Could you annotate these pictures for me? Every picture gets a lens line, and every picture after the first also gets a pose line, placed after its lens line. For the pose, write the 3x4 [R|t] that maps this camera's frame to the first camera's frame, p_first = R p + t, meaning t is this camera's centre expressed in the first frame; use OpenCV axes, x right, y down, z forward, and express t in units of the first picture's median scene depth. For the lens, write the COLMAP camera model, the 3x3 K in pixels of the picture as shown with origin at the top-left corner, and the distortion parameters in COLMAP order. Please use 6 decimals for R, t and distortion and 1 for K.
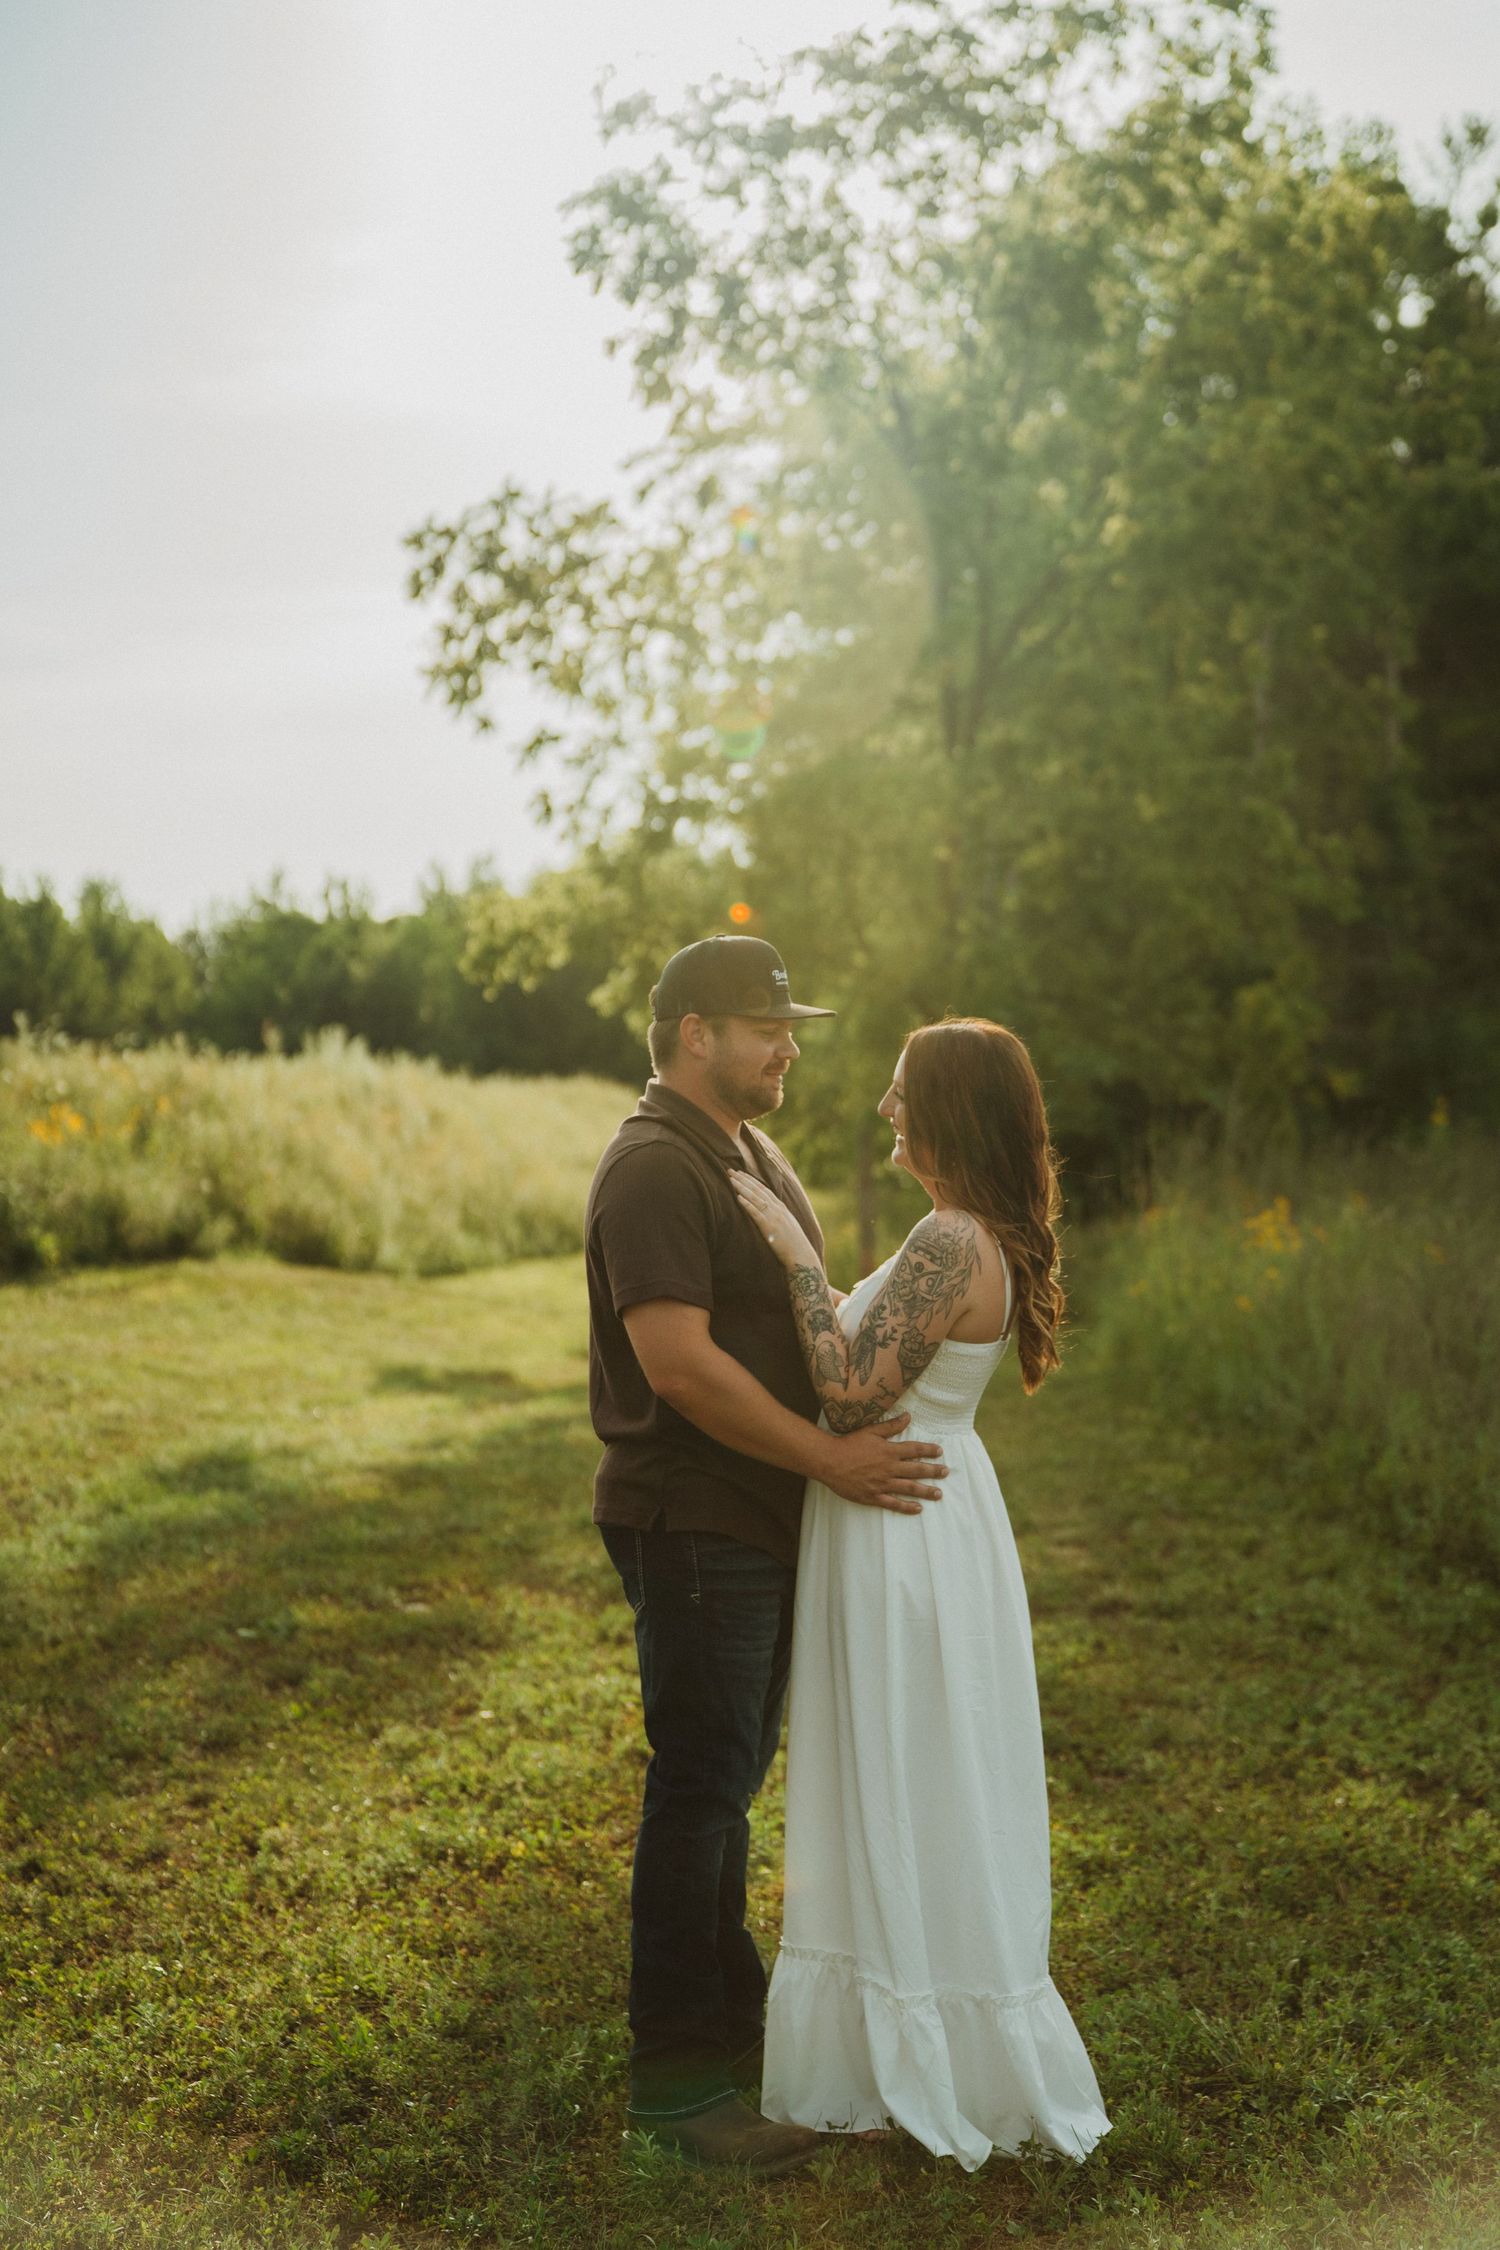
lens RADIAL K [[3593.7, 0, 761.6], [0, 3593.7, 1126.1], [0, 0, 1]] dist [0.337719, 0.000000]
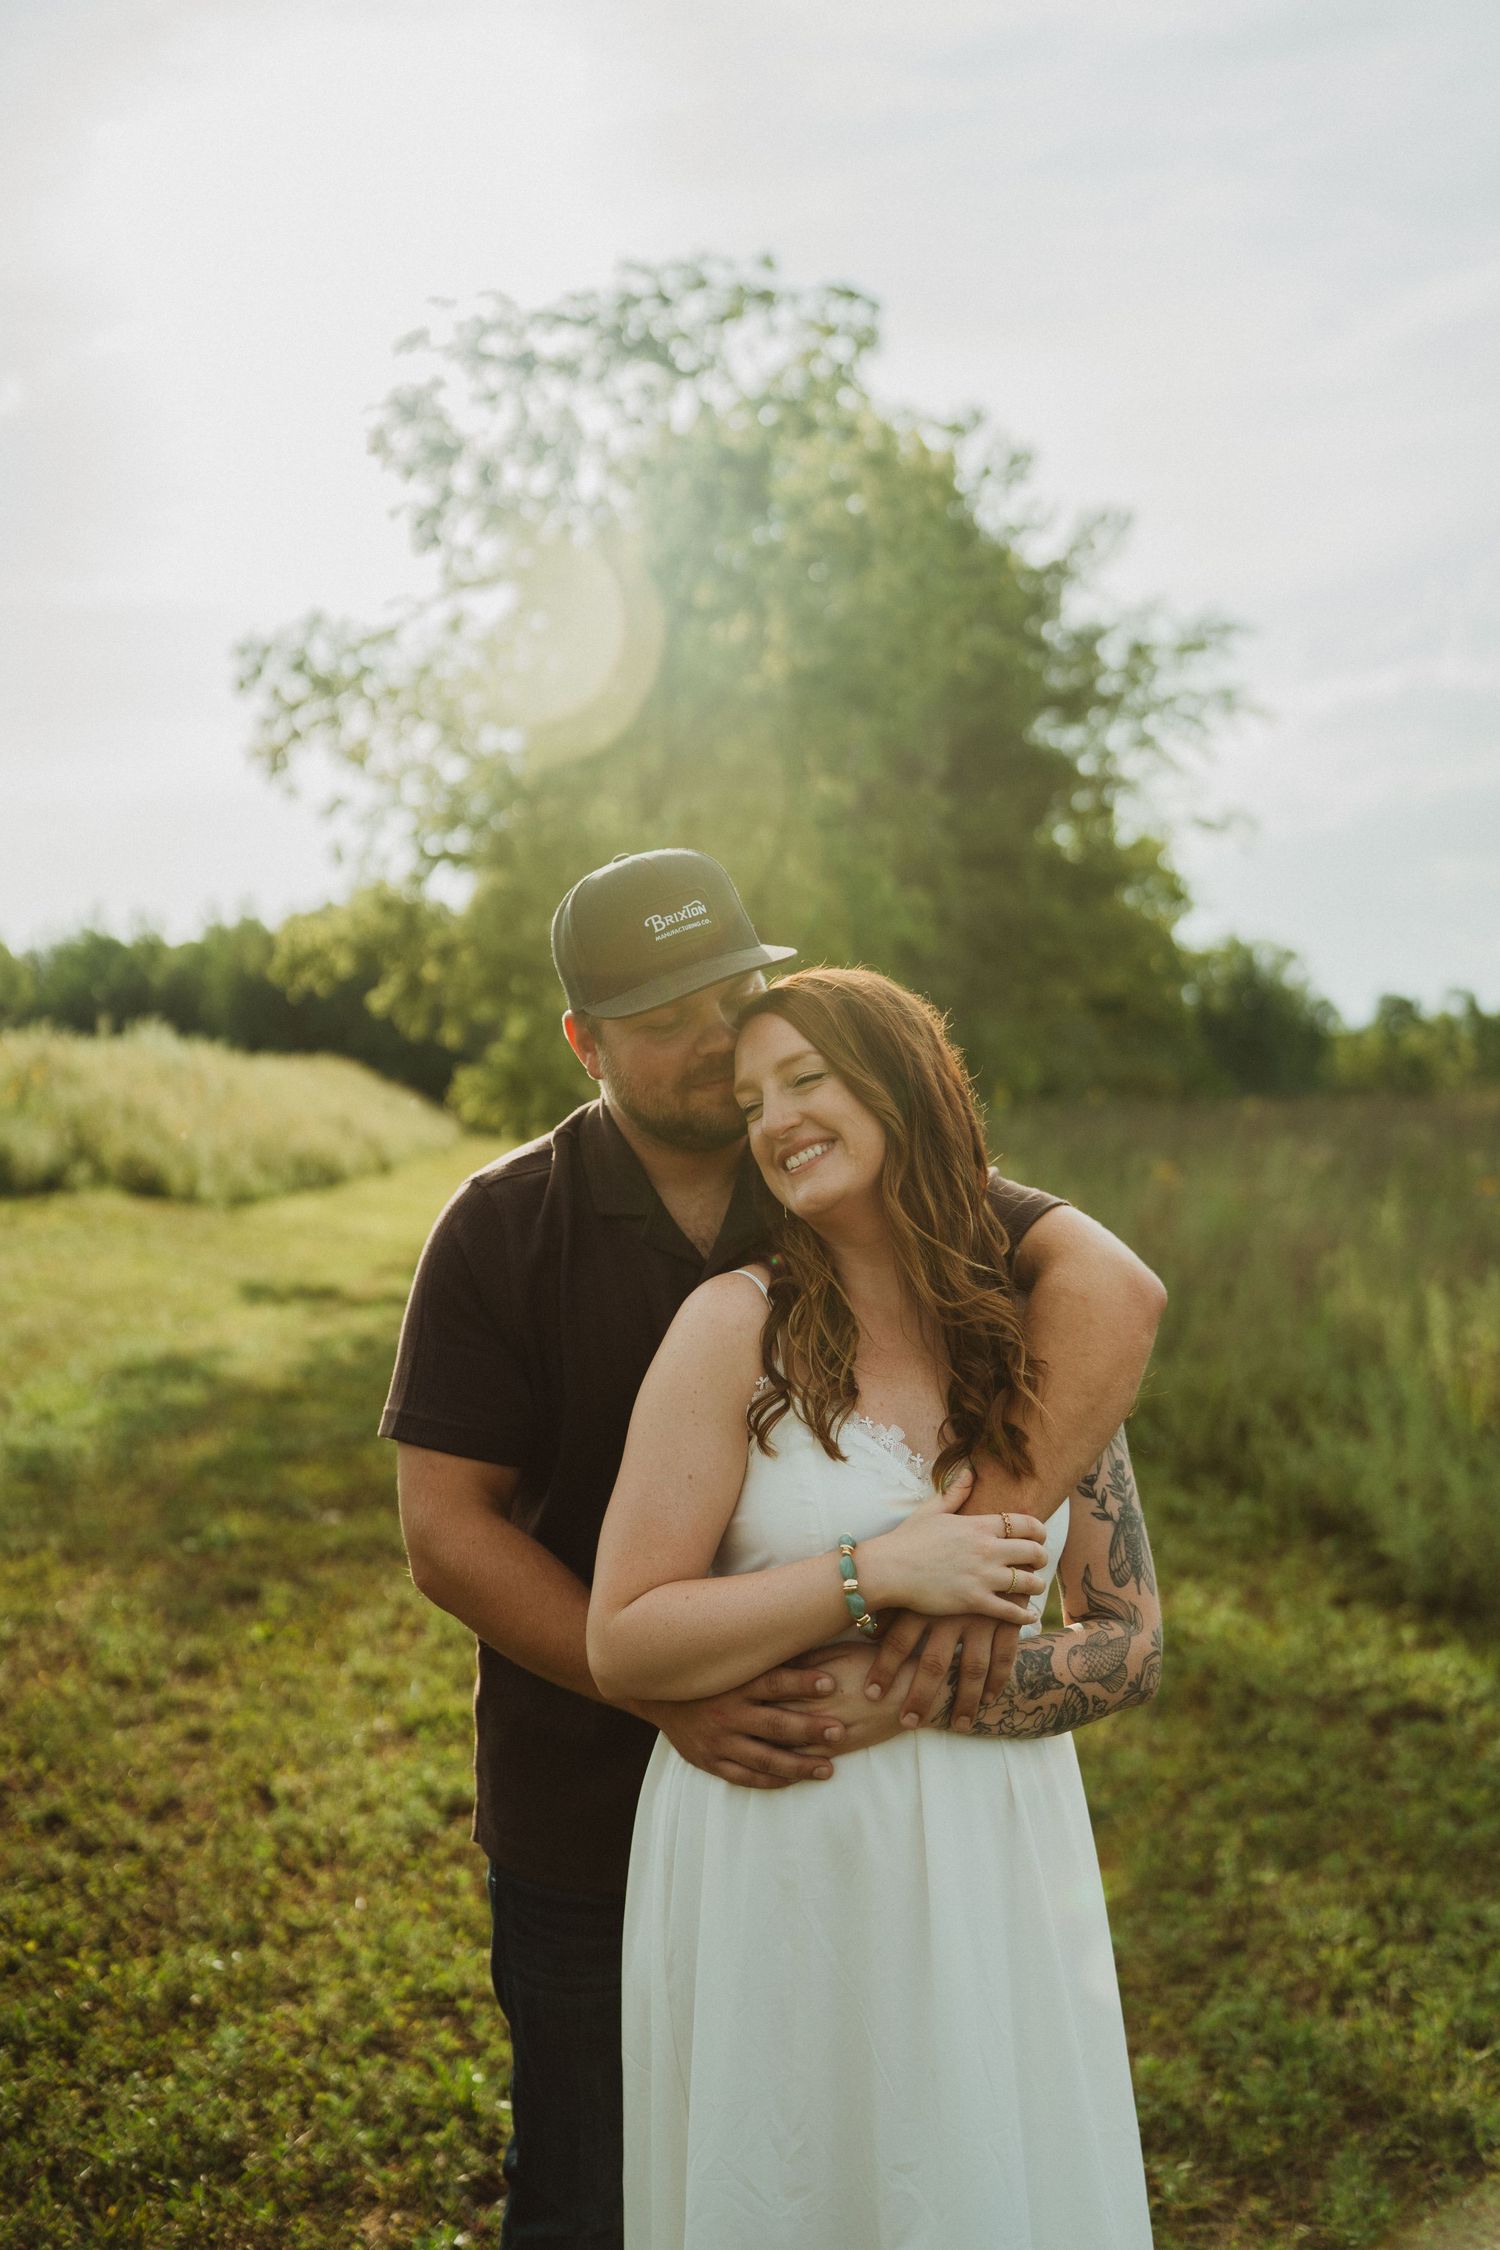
lens RADIAL K [[2532.6, 0, 740.5], [0, 2532.6, 1075.5], [0, 0, 1]] dist [0.054634, 0.000000]
pose [[0.992871, 0.013546, 0.118418, -0.027739], [-0.012579, 0.999881, -0.008905, -0.001132], [-0.118525, 0.007351, 0.992924, 0.077652]]
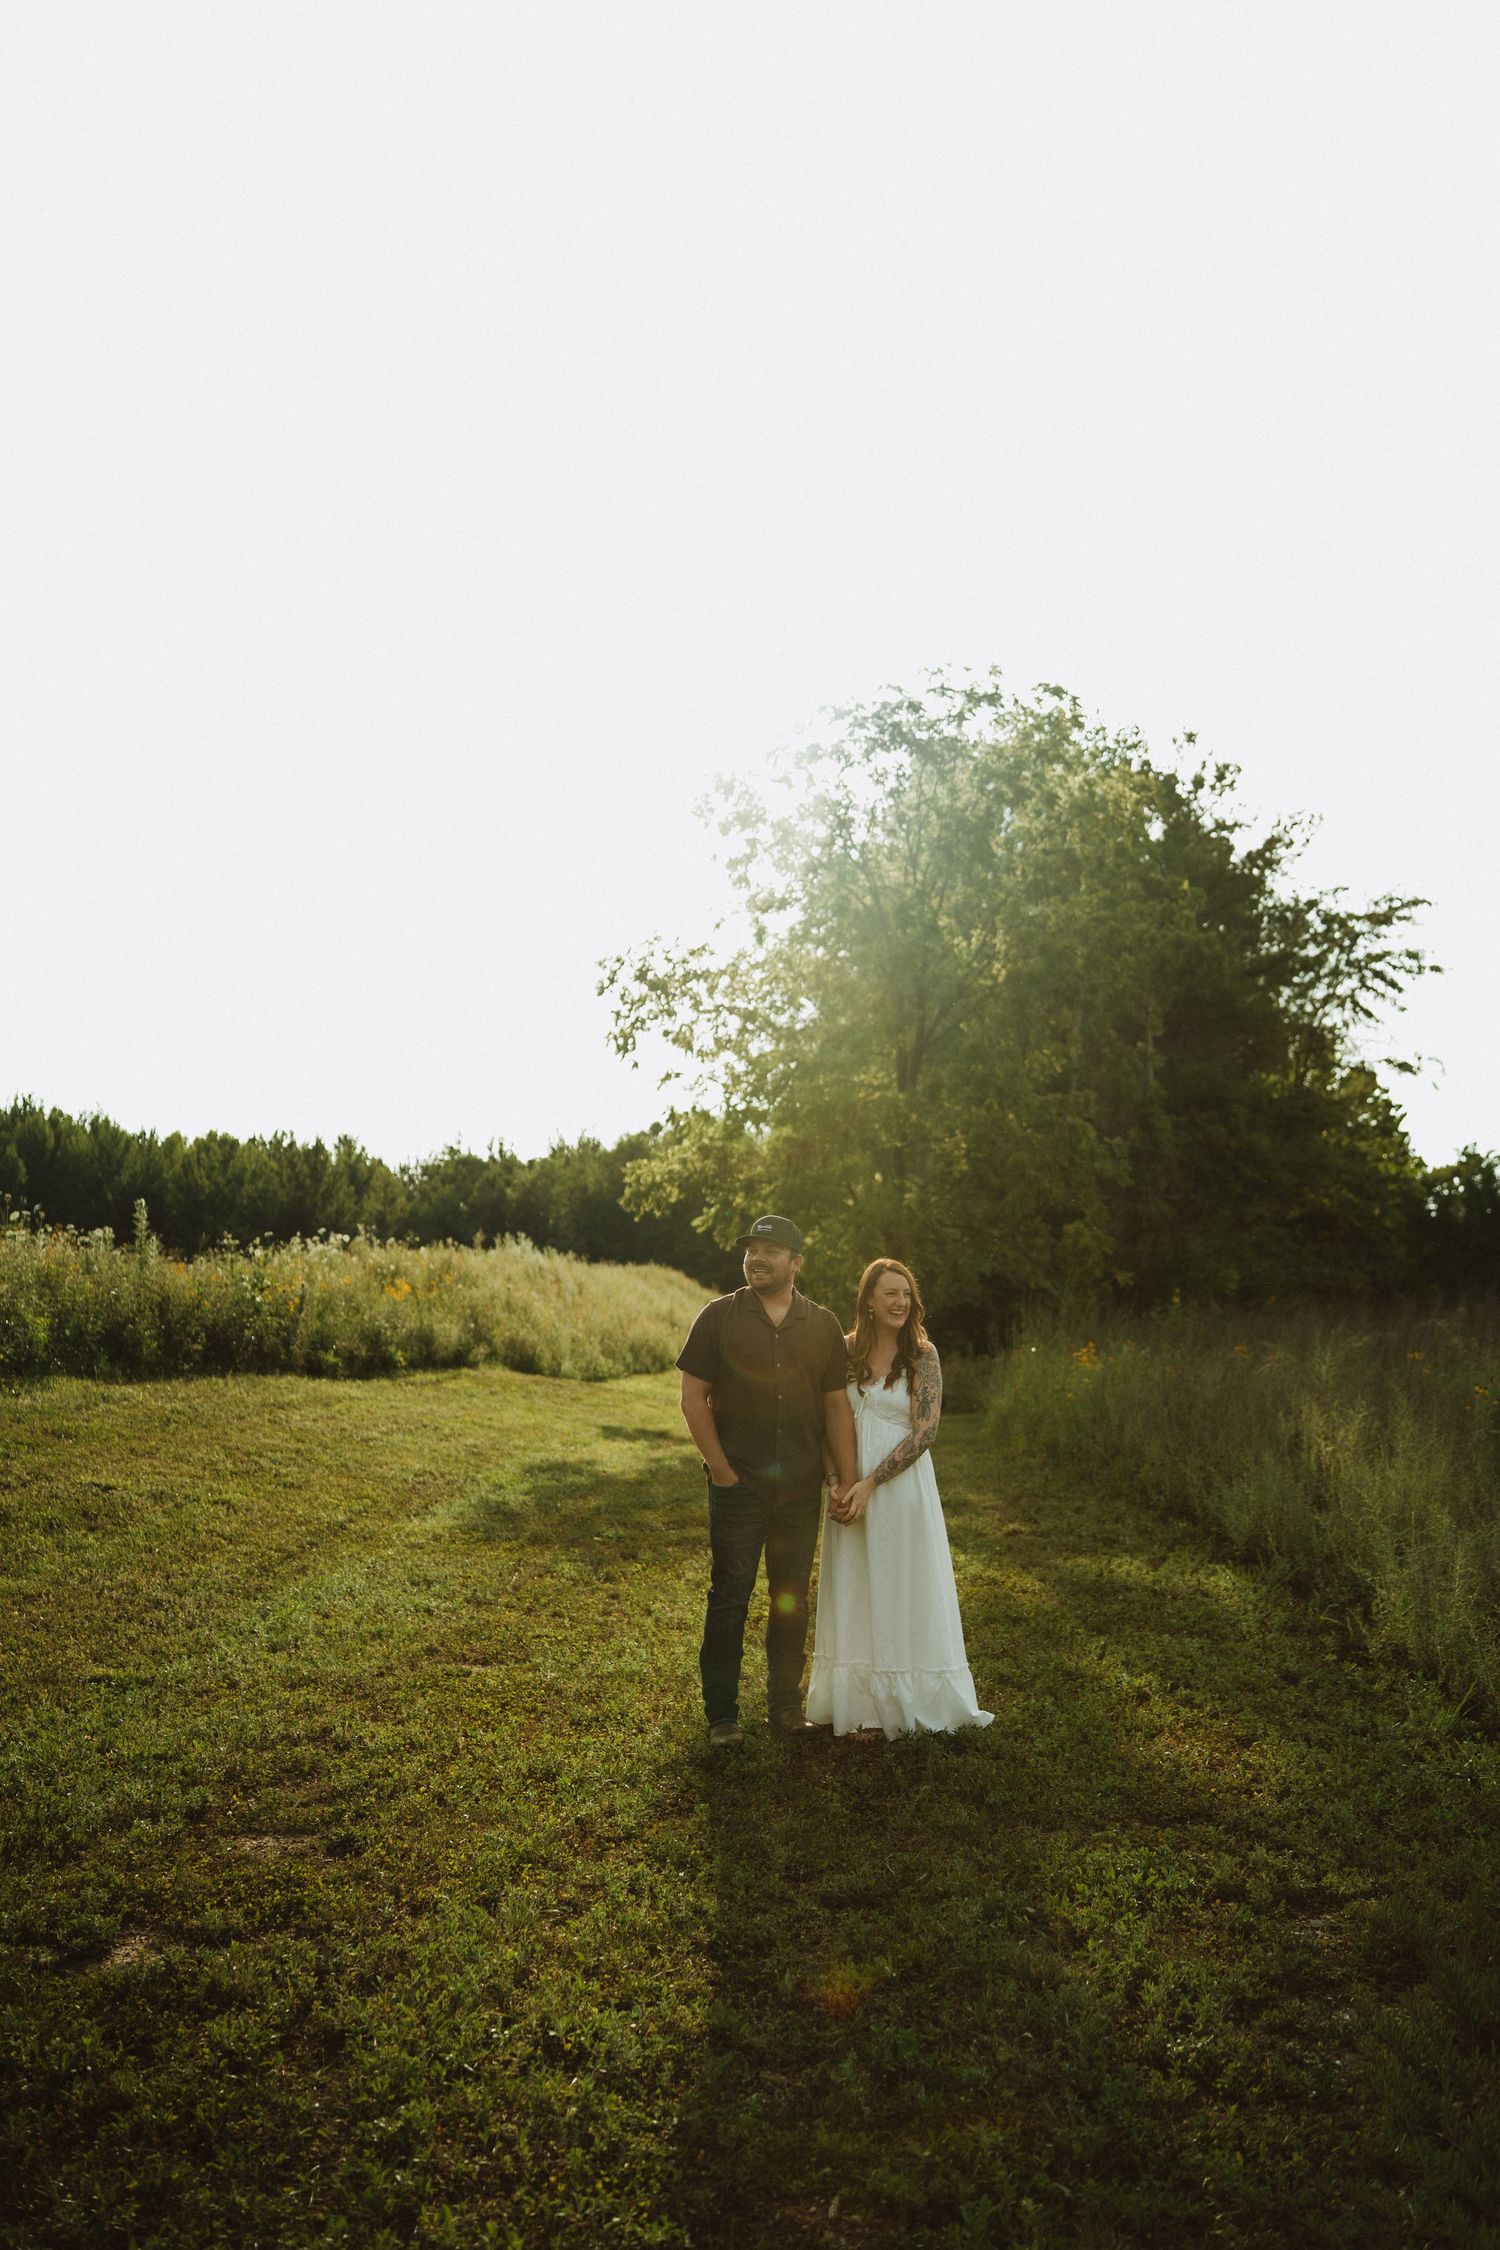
lens RADIAL K [[2297.4, 0, 766.6], [0, 2297.4, 1067.0], [0, 0, 1]] dist [-0.018155, 0.000000]
pose [[0.999804, 0.019171, 0.004967, -0.023365], [-0.018586, 0.994921, -0.098927, -0.000571], [-0.006838, 0.098815, 0.995082, -0.139221]]
